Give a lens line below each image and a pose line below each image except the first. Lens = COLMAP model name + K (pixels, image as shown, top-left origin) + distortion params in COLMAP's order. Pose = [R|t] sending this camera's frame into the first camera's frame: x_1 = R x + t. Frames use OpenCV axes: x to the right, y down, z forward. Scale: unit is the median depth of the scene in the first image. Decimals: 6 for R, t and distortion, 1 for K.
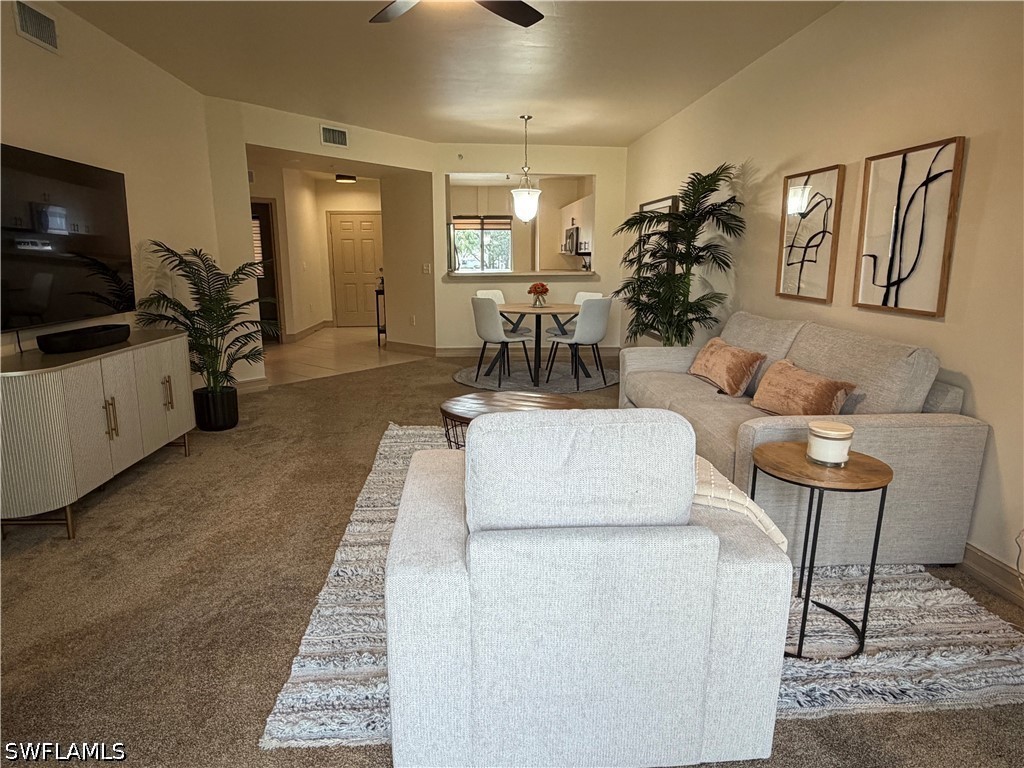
lens RADIAL K [[618.8, 0, 510.9], [0, 618.8, 380.8], [0, 0, 1]] dist [-0.002780, 0.000139]
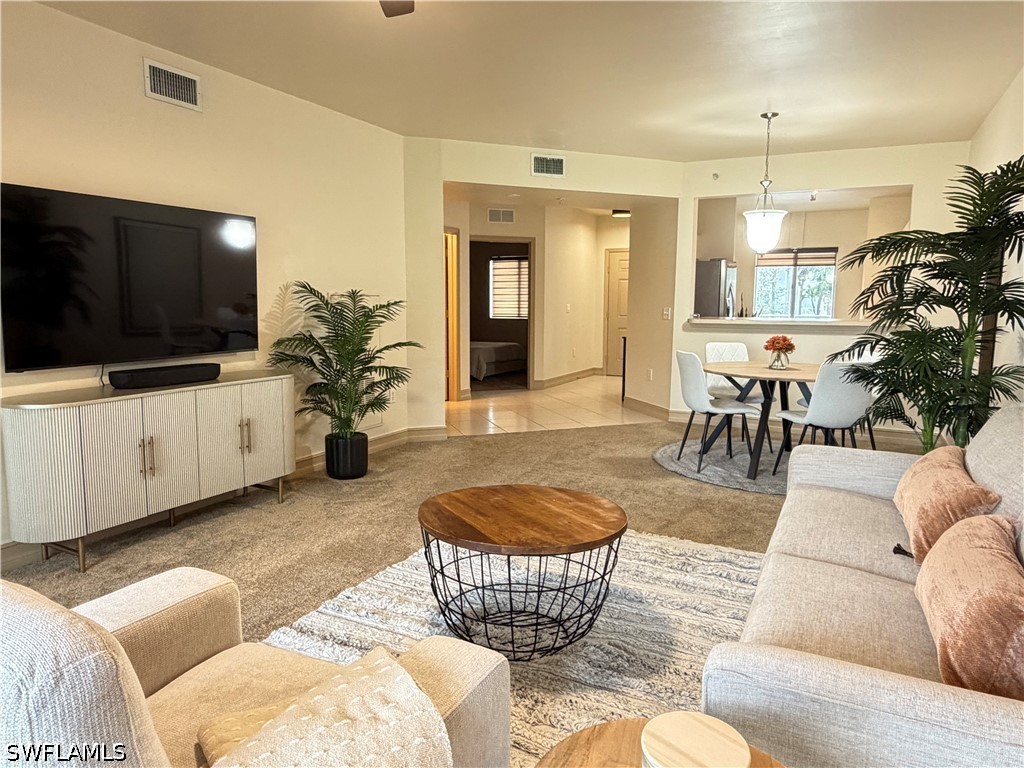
lens RADIAL K [[666.4, 0, 510.0], [0, 666.4, 382.6], [0, 0, 1]] dist [-0.003366, -0.000801]
pose [[0.850734, 0.071670, -0.520688, 0.202438], [-0.108769, 0.993221, -0.041002, -0.039736], [0.514219, 0.091517, 0.852762, 0.187465]]
